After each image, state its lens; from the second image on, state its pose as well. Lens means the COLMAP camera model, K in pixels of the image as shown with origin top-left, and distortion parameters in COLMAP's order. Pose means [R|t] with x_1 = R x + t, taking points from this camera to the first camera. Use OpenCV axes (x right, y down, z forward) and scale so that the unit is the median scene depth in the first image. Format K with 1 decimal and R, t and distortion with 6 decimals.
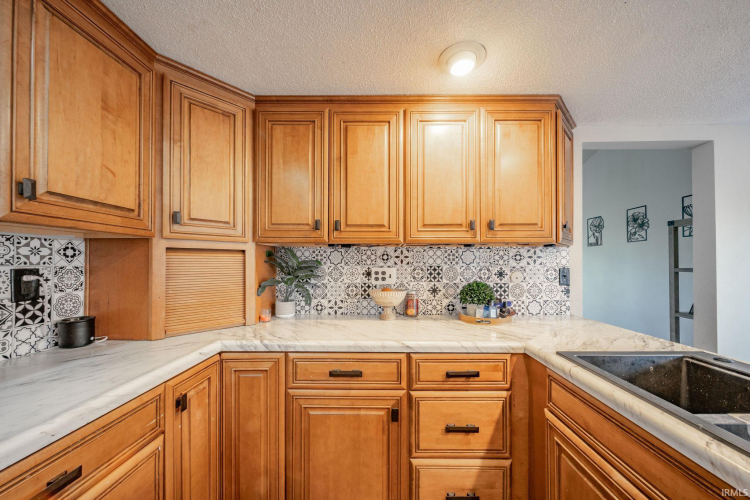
lens RADIAL K [[262.0, 0, 361.1], [0, 262.0, 261.9], [0, 0, 1]] dist [-0.002701, -0.000469]
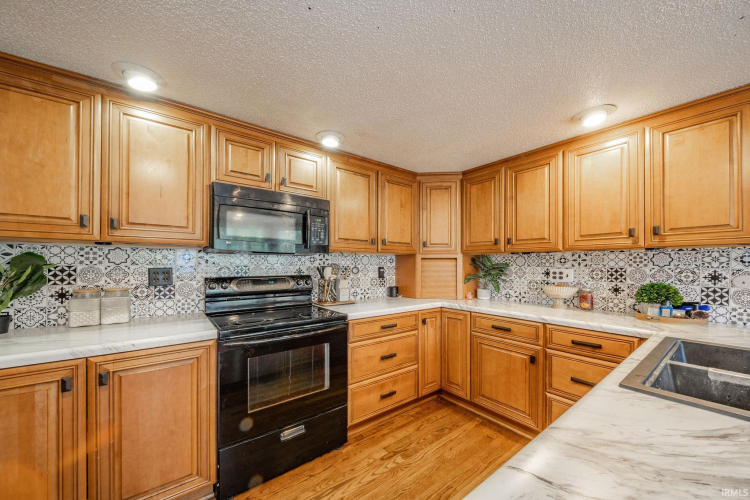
lens RADIAL K [[262.0, 0, 364.8], [0, 262.0, 264.2], [0, 0, 1]] dist [-0.002701, -0.000469]
pose [[0.618354, -0.000915, -0.785899, 0.598898], [0.001536, 0.999999, 0.000044, -0.002348], [0.785898, -0.001234, 0.618354, -0.637758]]
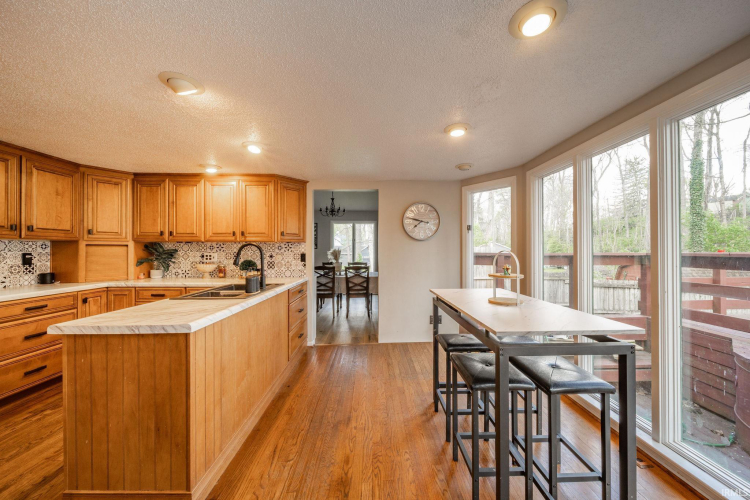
lens RADIAL K [[290.1, 0, 385.4], [0, 290.1, 248.9], [0, 0, 1]] dist [-0.001795, -0.000779]
pose [[0.999422, 0.000317, 0.034002, 1.596445], [-0.000369, 0.999999, 0.001529, -0.016016], [-0.034001, -0.001540, 0.999421, -1.454785]]
